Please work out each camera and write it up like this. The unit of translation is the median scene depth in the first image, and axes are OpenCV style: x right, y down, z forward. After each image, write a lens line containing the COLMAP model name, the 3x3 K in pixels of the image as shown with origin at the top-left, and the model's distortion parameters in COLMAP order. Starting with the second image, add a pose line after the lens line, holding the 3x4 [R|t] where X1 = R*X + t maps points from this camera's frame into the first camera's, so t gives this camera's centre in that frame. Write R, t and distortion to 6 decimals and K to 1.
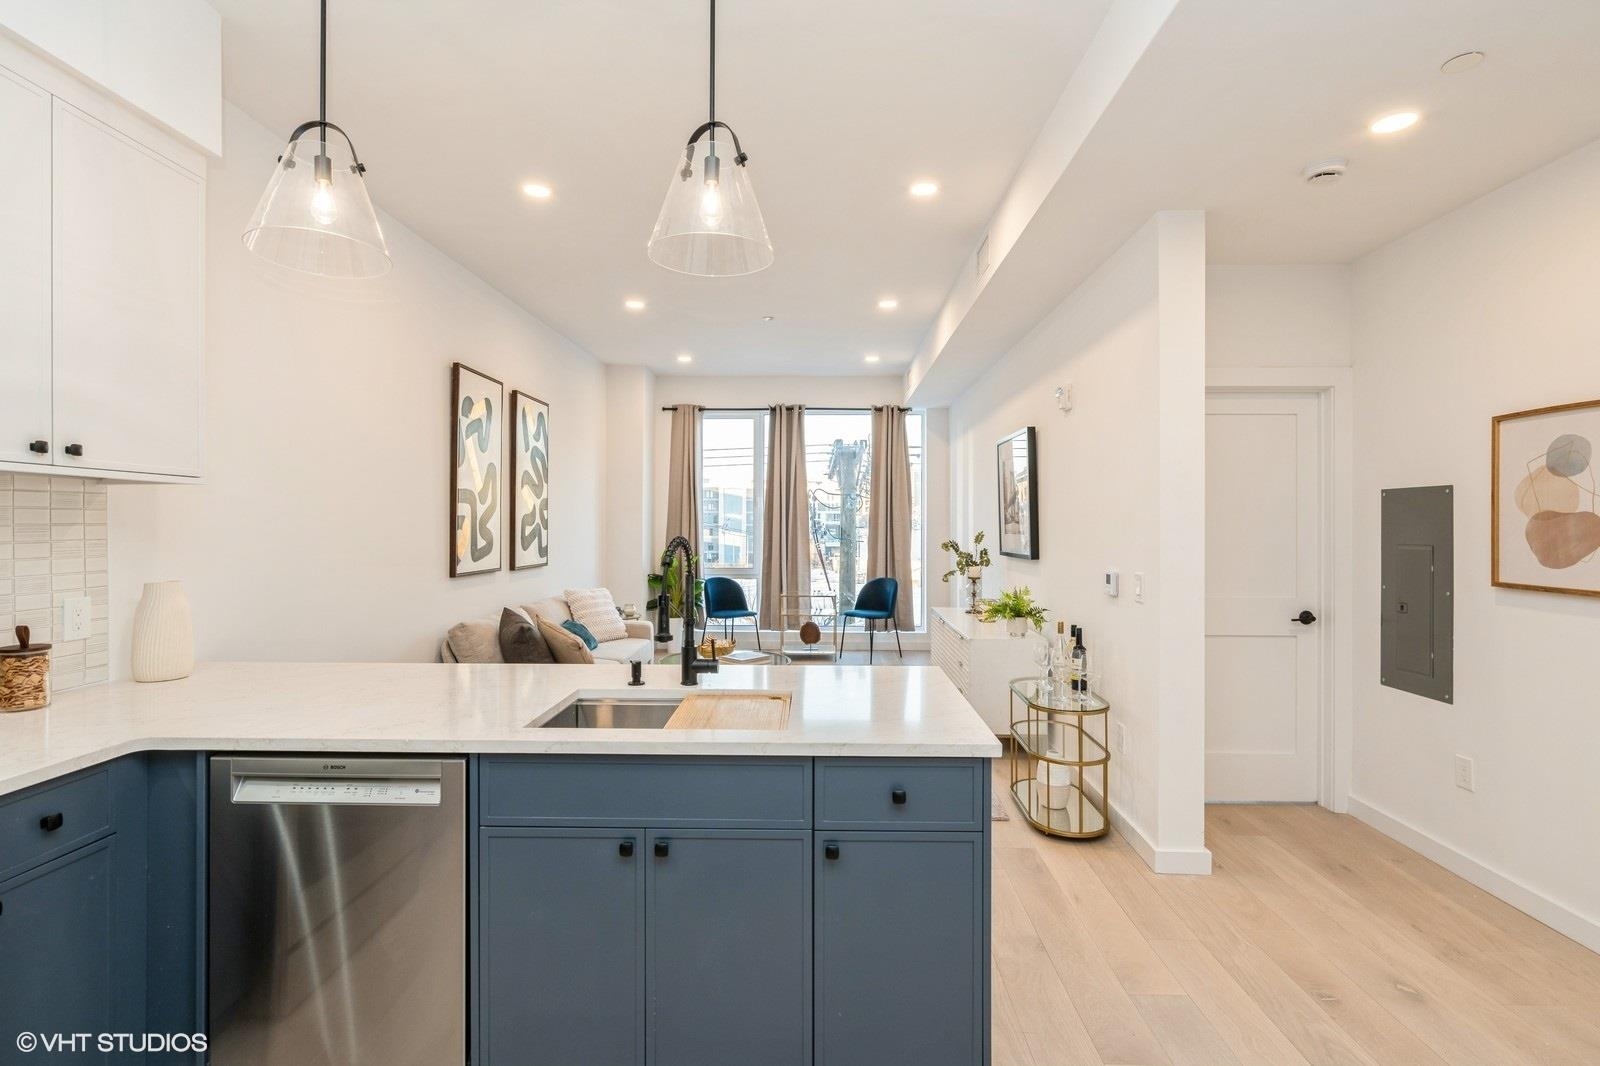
lens RADIAL K [[744.9, 0, 797.6], [0, 744.9, 523.9], [0, 0, 1]] dist [-0.005487, -0.000240]
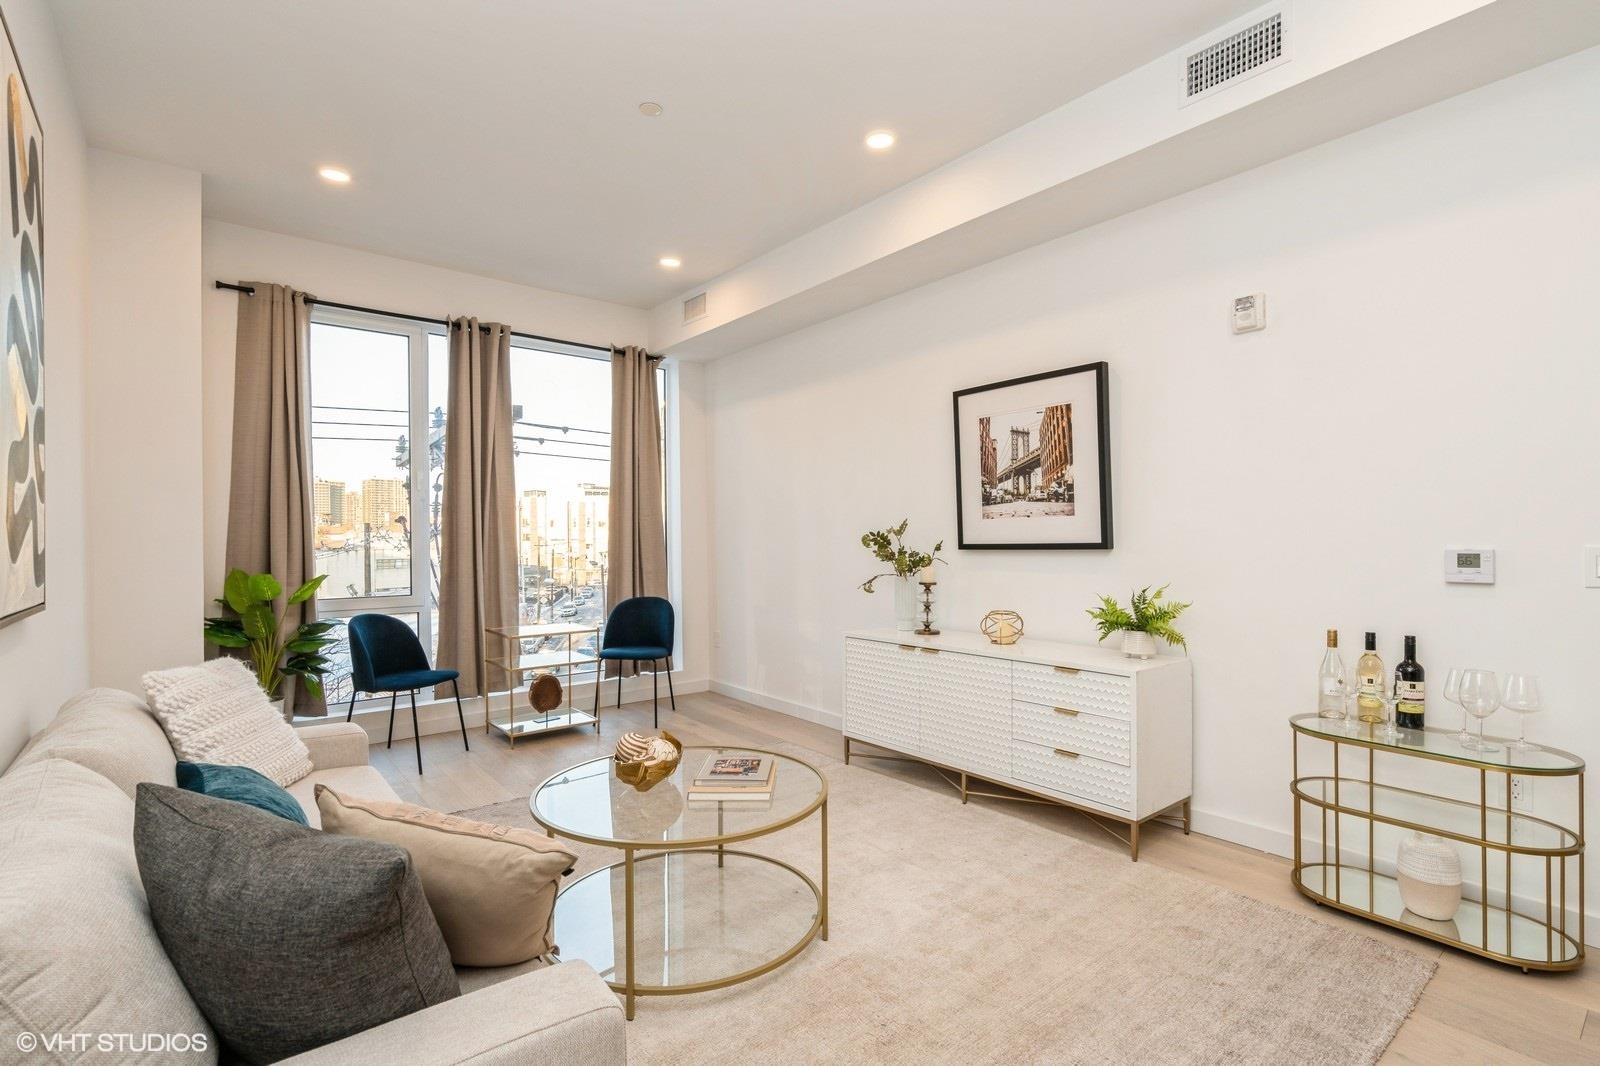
lens RADIAL K [[745.4, 0, 800.4], [0, 745.4, 540.0], [0, 0, 1]] dist [-0.001252, 0.000329]
pose [[0.757347, -0.010401, 0.652930, -0.301744], [0.012837, 0.999917, 0.001038, 0.028447], [-0.652887, 0.007595, 0.757417, 0.529140]]
